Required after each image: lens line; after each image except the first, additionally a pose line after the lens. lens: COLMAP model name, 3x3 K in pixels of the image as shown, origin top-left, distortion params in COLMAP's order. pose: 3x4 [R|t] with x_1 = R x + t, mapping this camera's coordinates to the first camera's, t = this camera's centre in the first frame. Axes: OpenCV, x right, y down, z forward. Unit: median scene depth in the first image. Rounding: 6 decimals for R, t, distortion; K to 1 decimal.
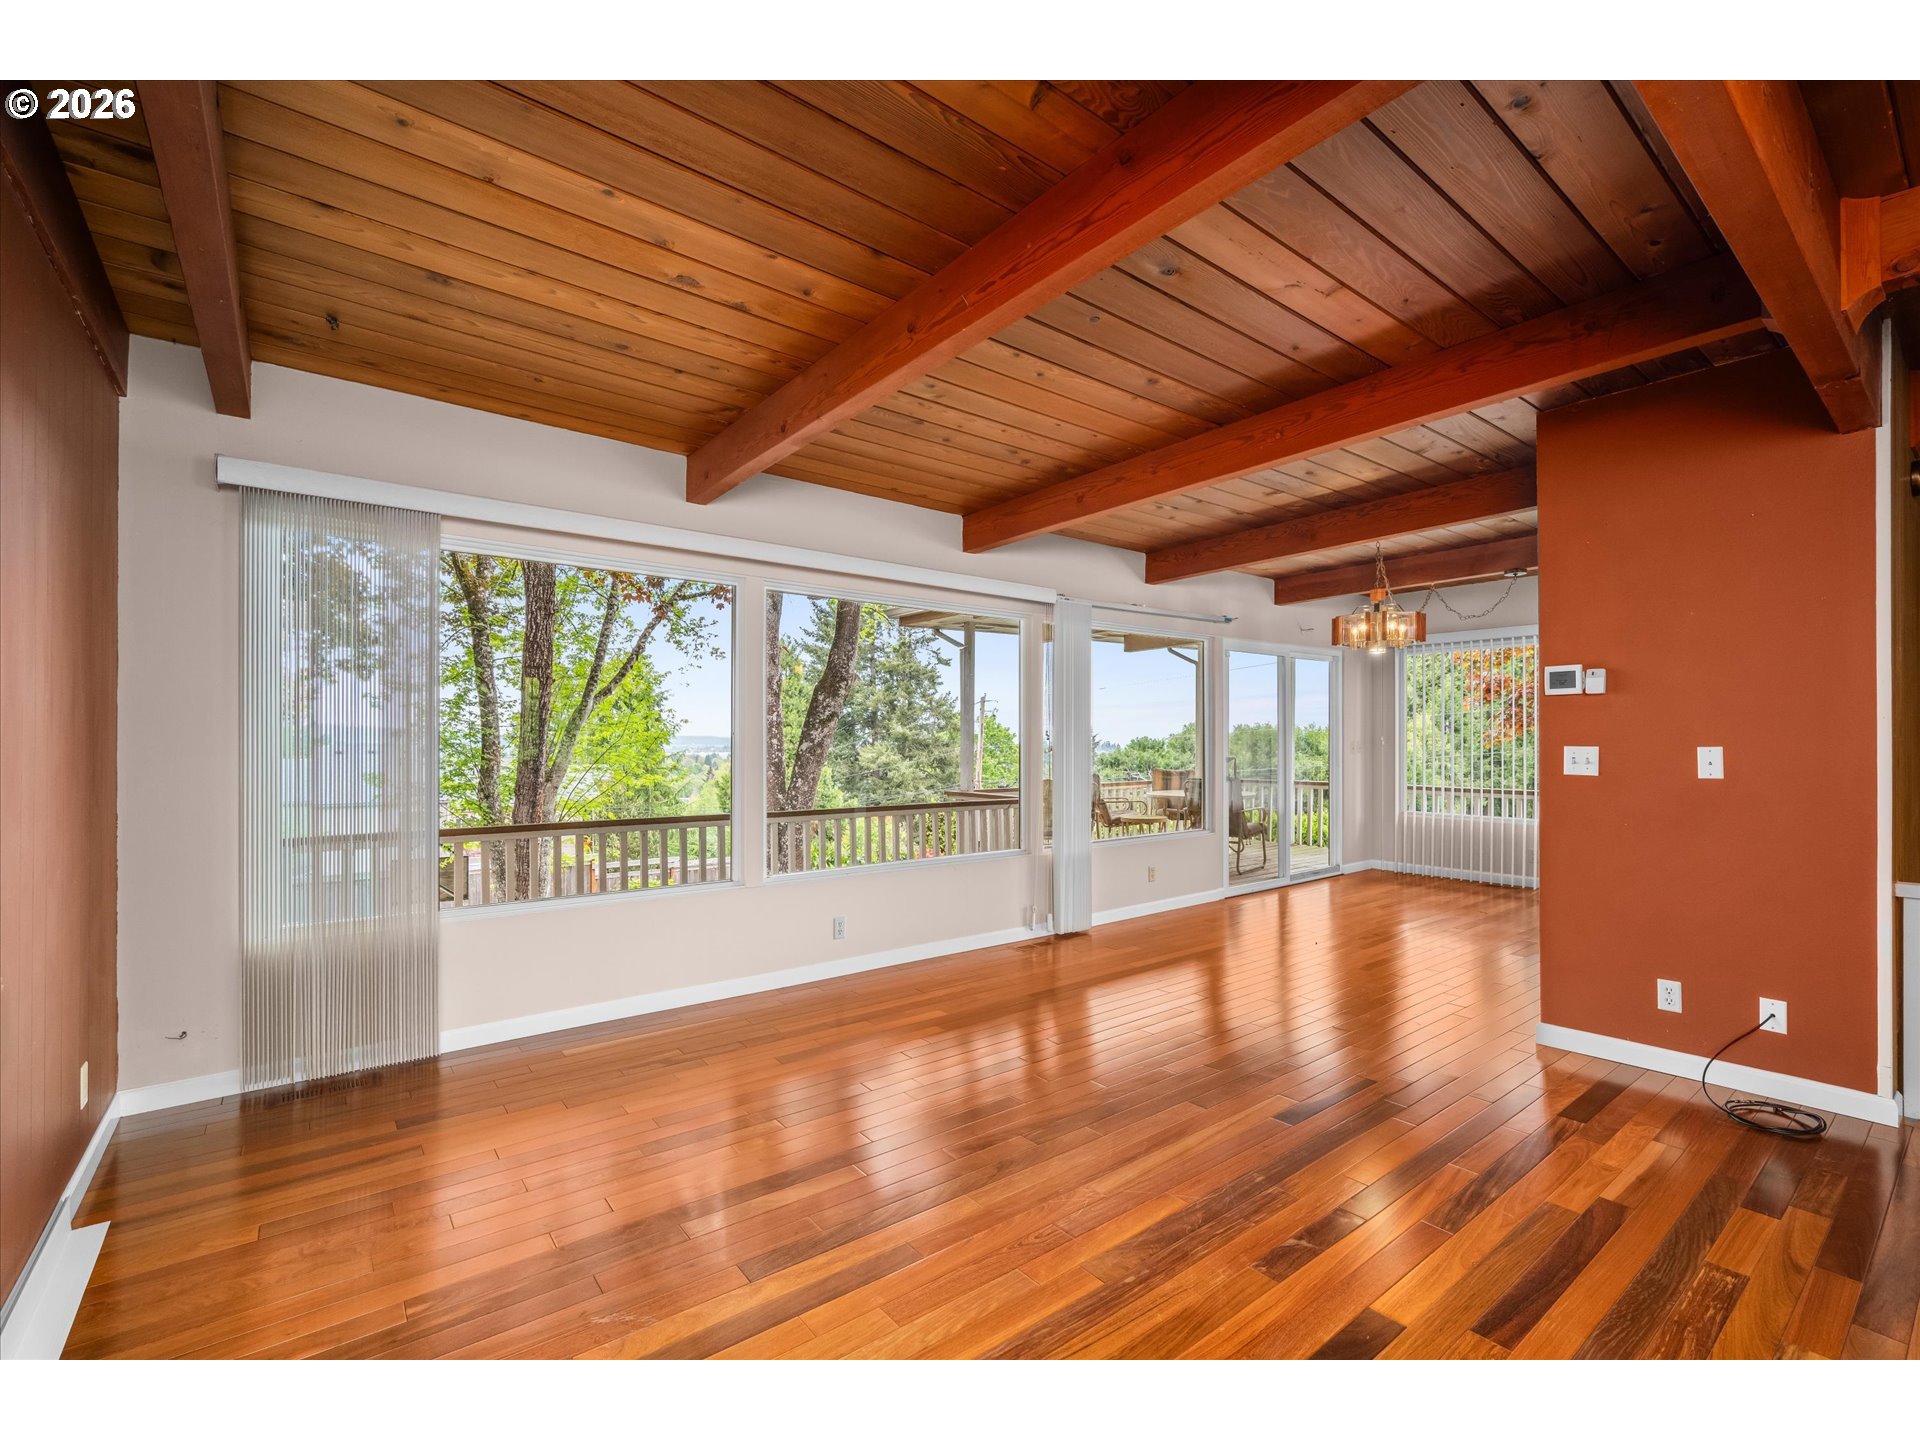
lens RADIAL K [[827.6, 0, 965.3], [0, 827.6, 737.8], [0, 0, 1]] dist [-0.000443, 0.000030]
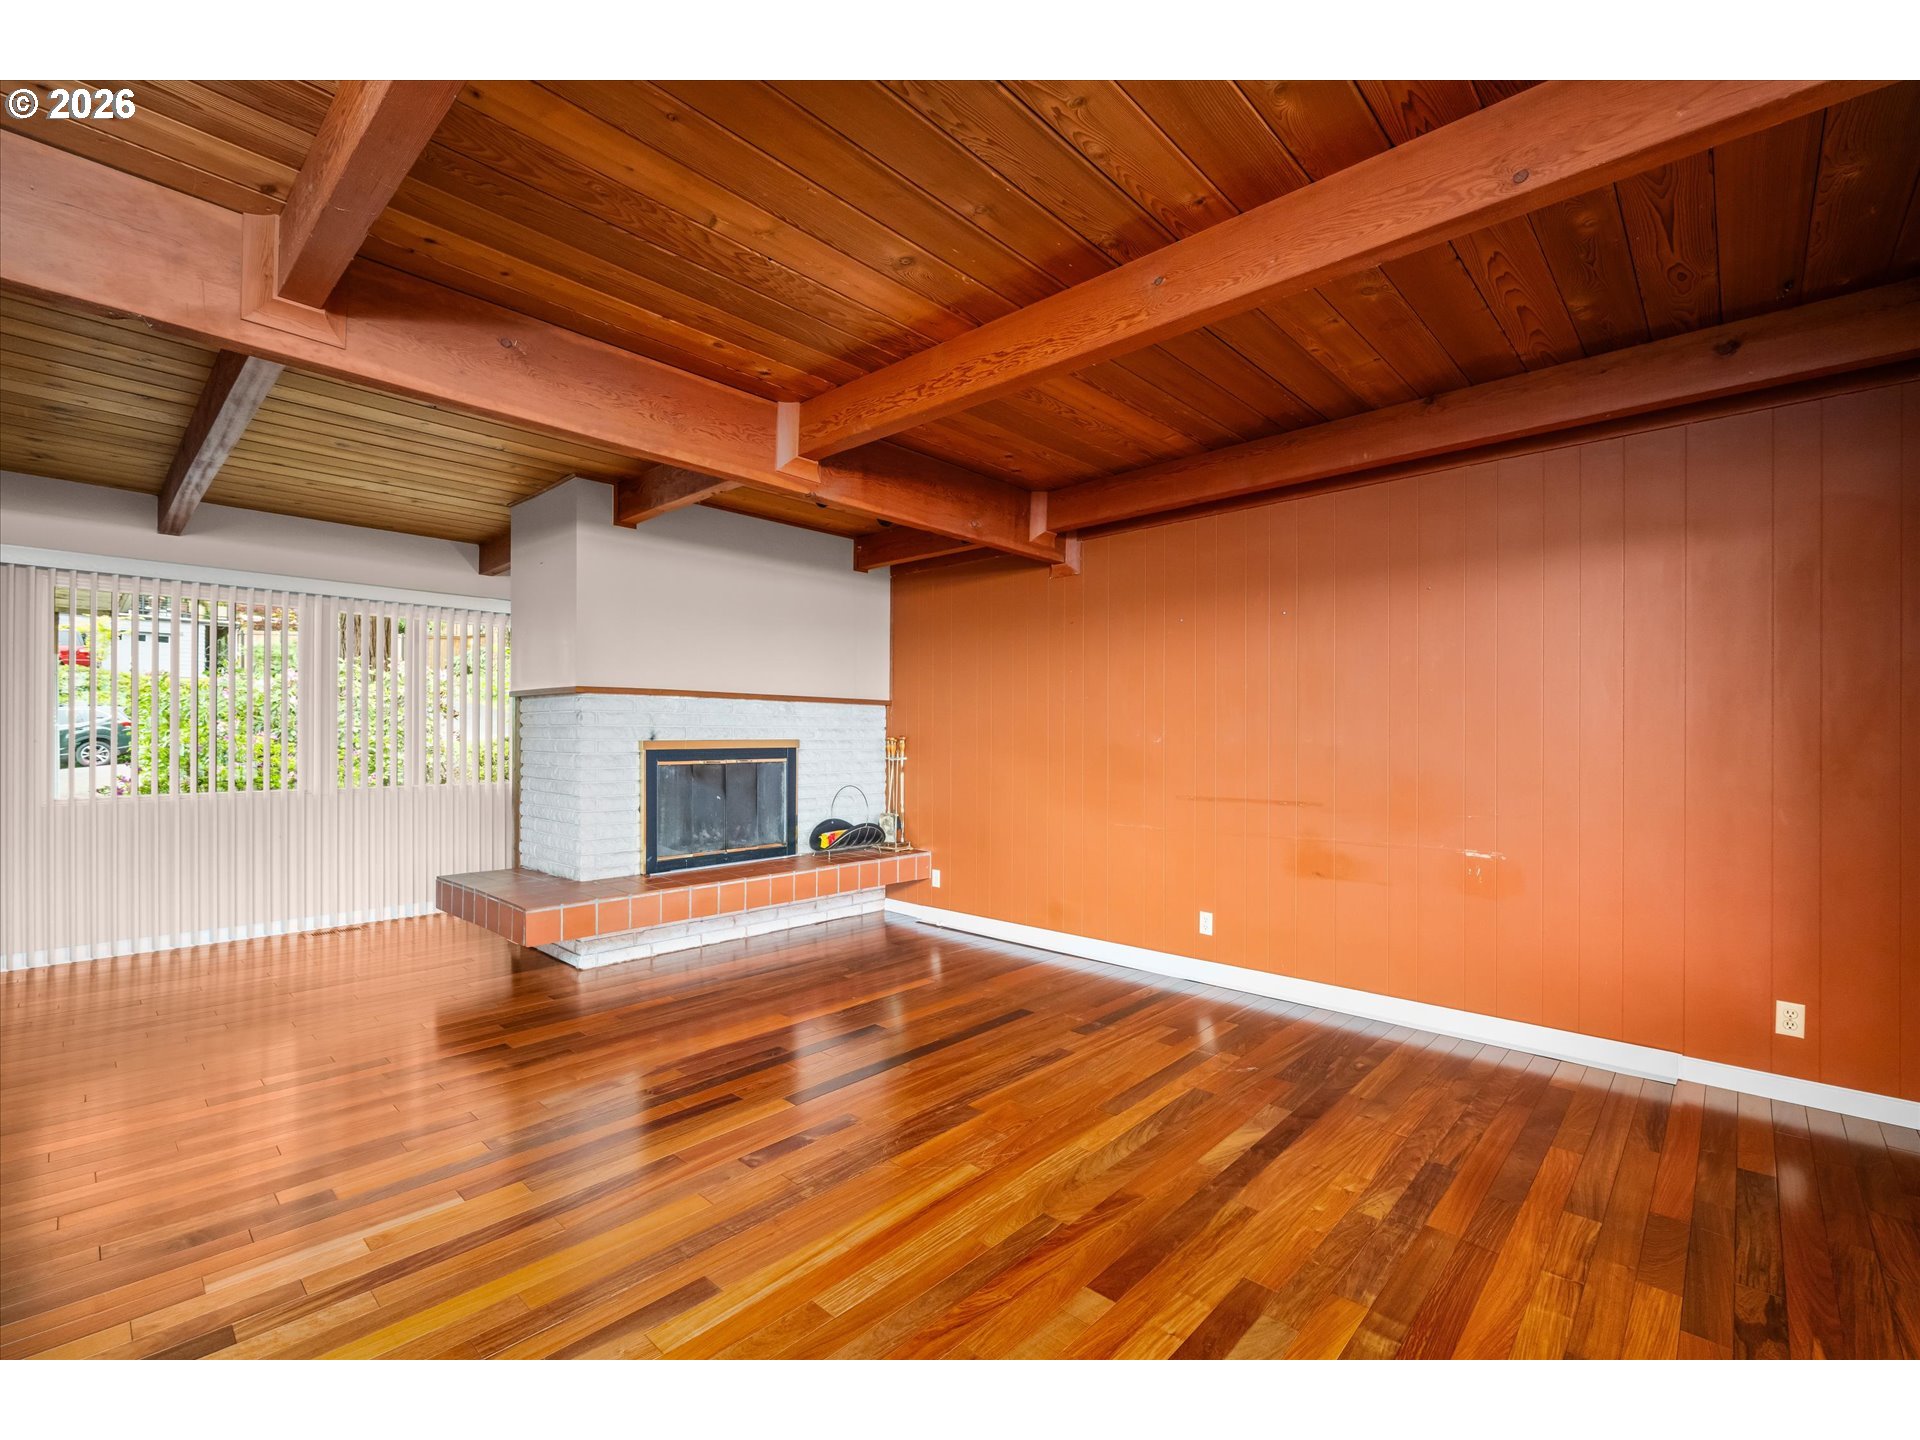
lens RADIAL K [[854.1, 0, 962.9], [0, 854.1, 742.2], [0, 0, 1]] dist [0.000344, 0.000053]
pose [[-0.985713, -0.002594, -0.168411, 0.248491], [-0.003236, 0.999989, 0.003537, 0.004112], [0.168400, 0.004031, -0.985710, 1.449261]]
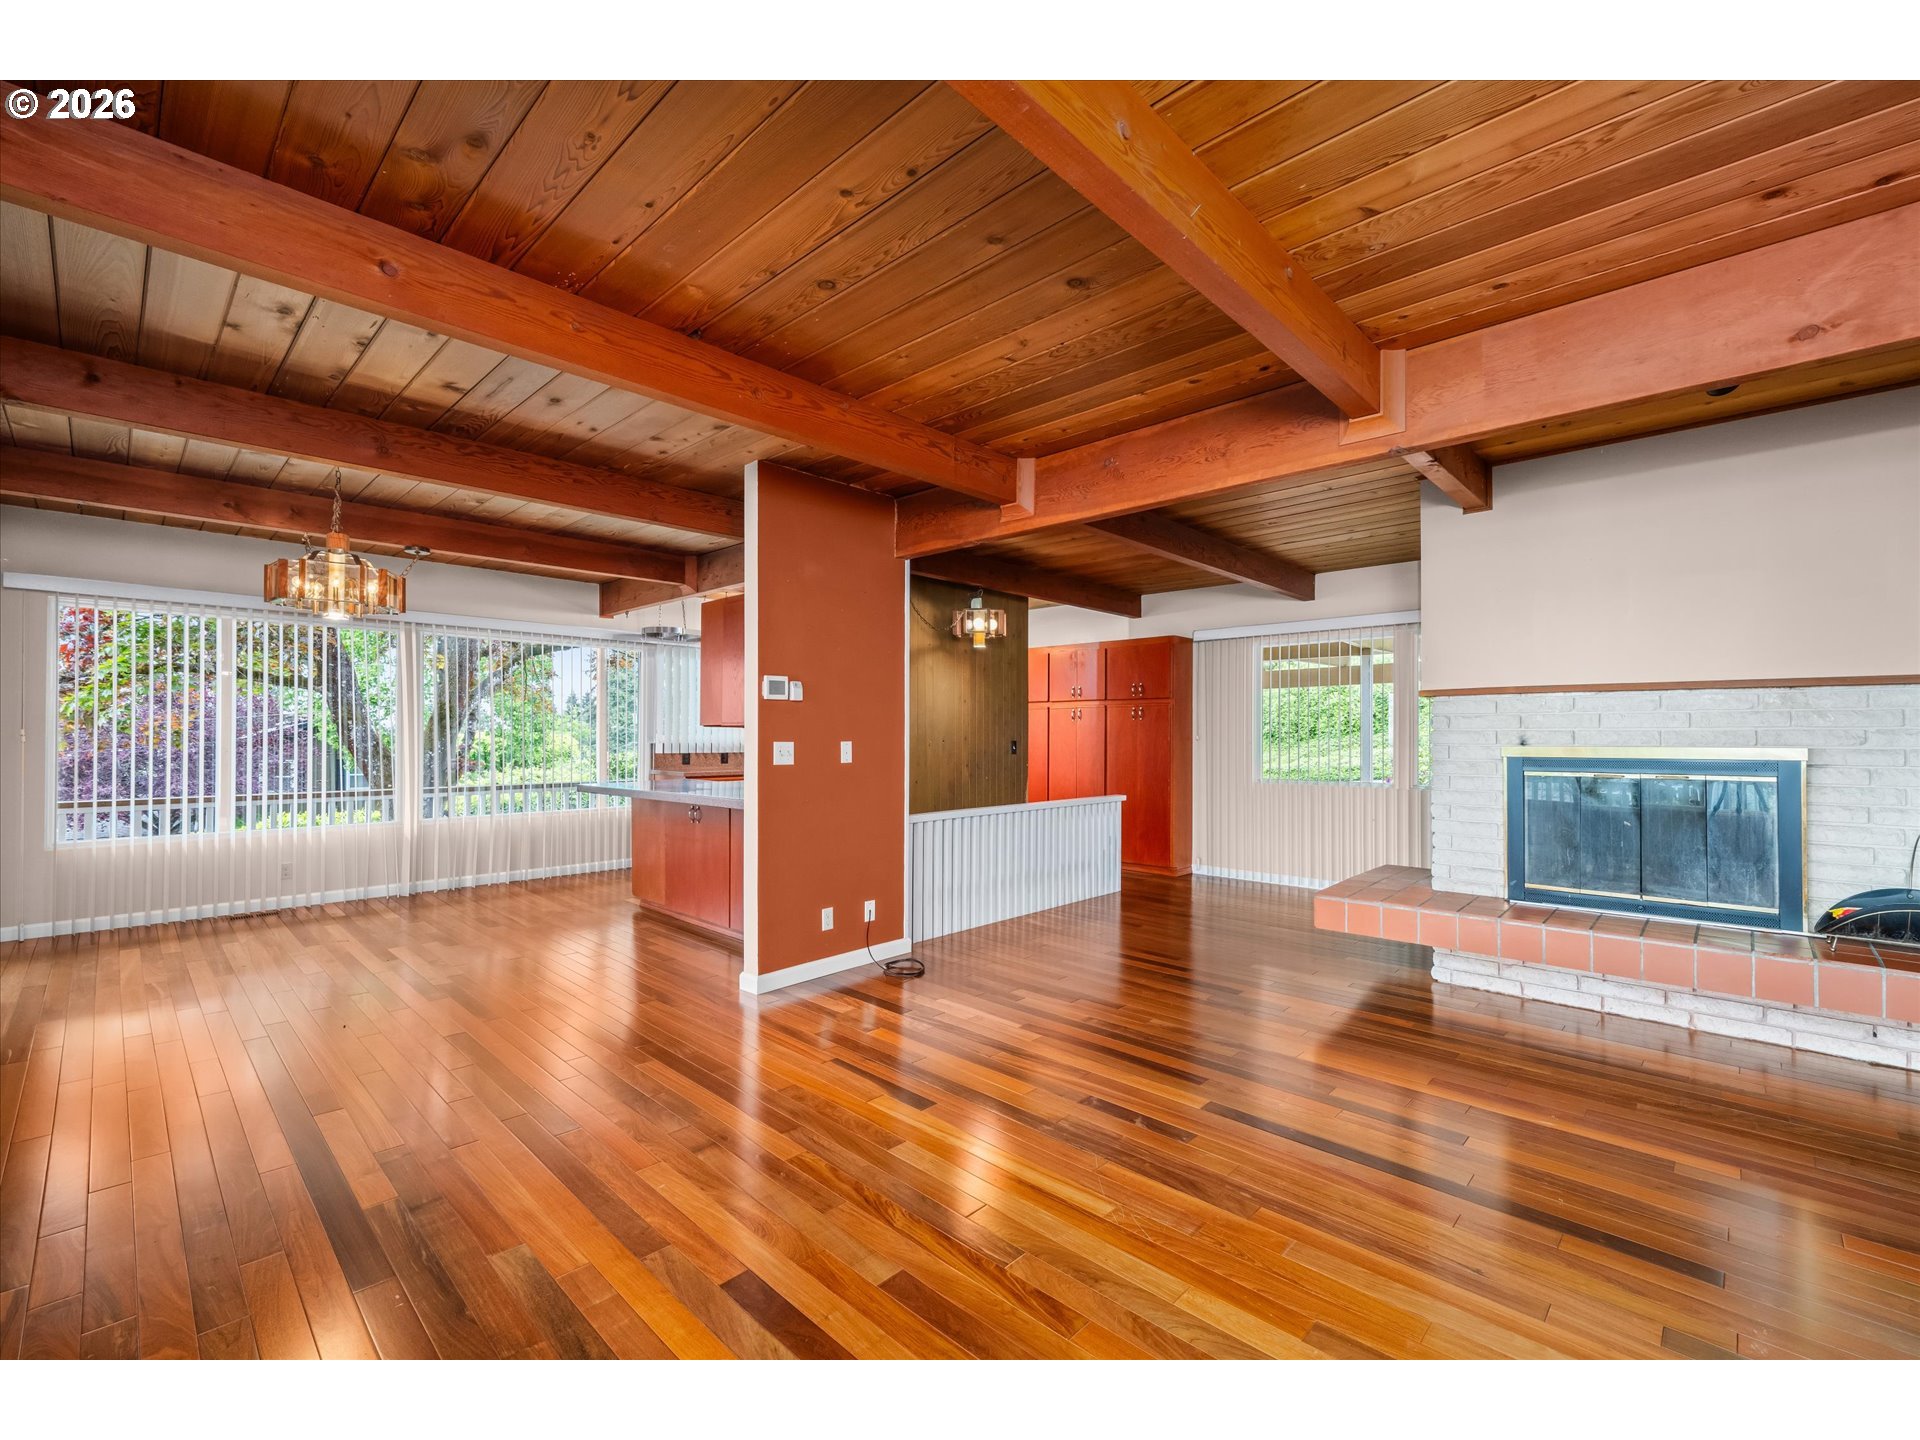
lens RADIAL K [[827.6, 0, 965.3], [0, 827.6, 737.8], [0, 0, 1]] dist [-0.000443, 0.000030]
pose [[-0.141087, -0.005406, 0.989982, -0.541010], [-0.007186, 0.999964, 0.004437, -0.003392], [-0.989971, -0.006488, -0.141121, 0.917727]]
